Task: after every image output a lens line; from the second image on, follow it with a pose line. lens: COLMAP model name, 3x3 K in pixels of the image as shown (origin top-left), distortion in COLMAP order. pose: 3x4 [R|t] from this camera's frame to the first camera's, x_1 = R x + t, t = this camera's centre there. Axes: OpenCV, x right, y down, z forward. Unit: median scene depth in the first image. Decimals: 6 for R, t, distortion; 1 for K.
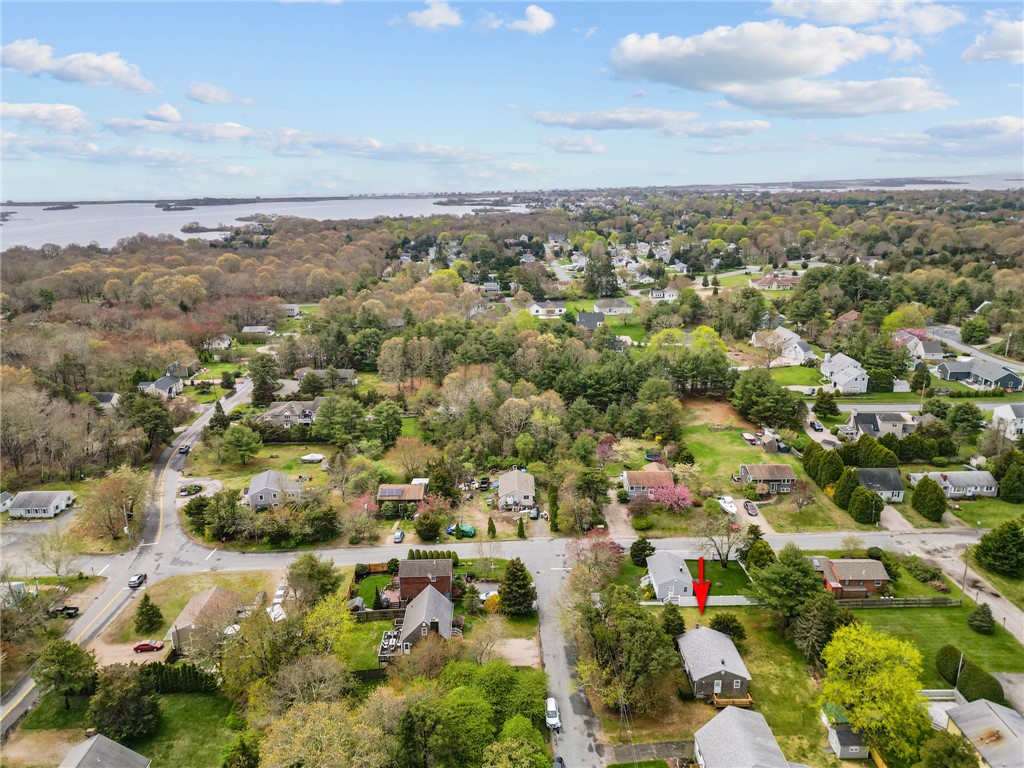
lens RADIAL K [[696.3, 0, 515.5], [0, 696.3, 380.4], [0, 0, 1]] dist [0.077985, -0.072940]
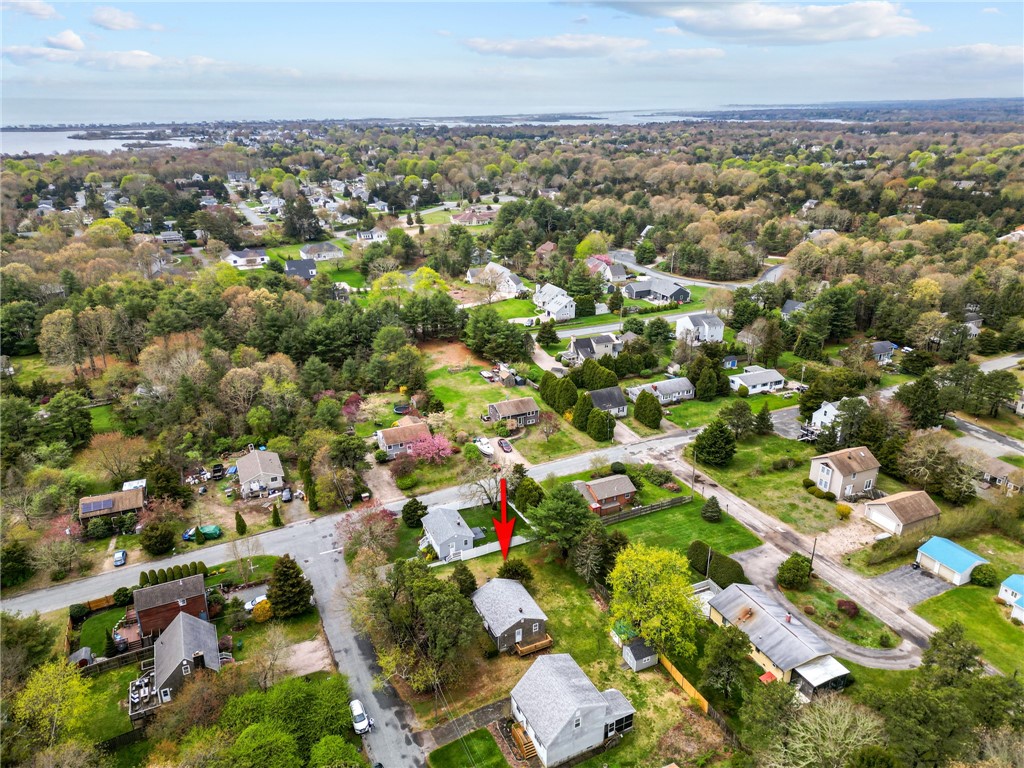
lens RADIAL K [[696.3, 0, 505.8], [0, 696.3, 378.9], [0, 0, 1]] dist [0.077985, -0.072940]
pose [[0.914591, -0.139582, 0.379528, -0.030133], [0.107358, 0.988671, 0.104898, -0.017358], [-0.389870, -0.055193, 0.919214, 0.055165]]
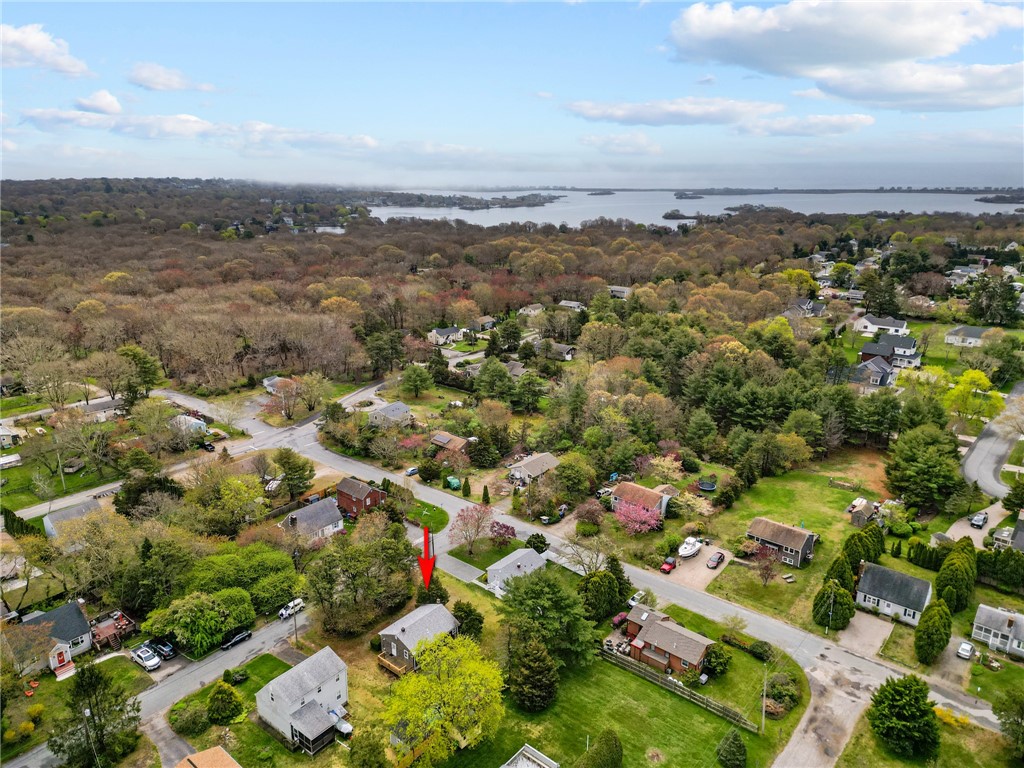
lens RADIAL K [[696.3, 0, 516.3], [0, 696.3, 376.9], [0, 0, 1]] dist [0.077985, -0.072940]
pose [[0.763571, 0.198830, -0.614349, 0.508695], [-0.194261, 0.978071, 0.075100, -0.044742], [0.615810, 0.061999, 0.785452, 0.125628]]
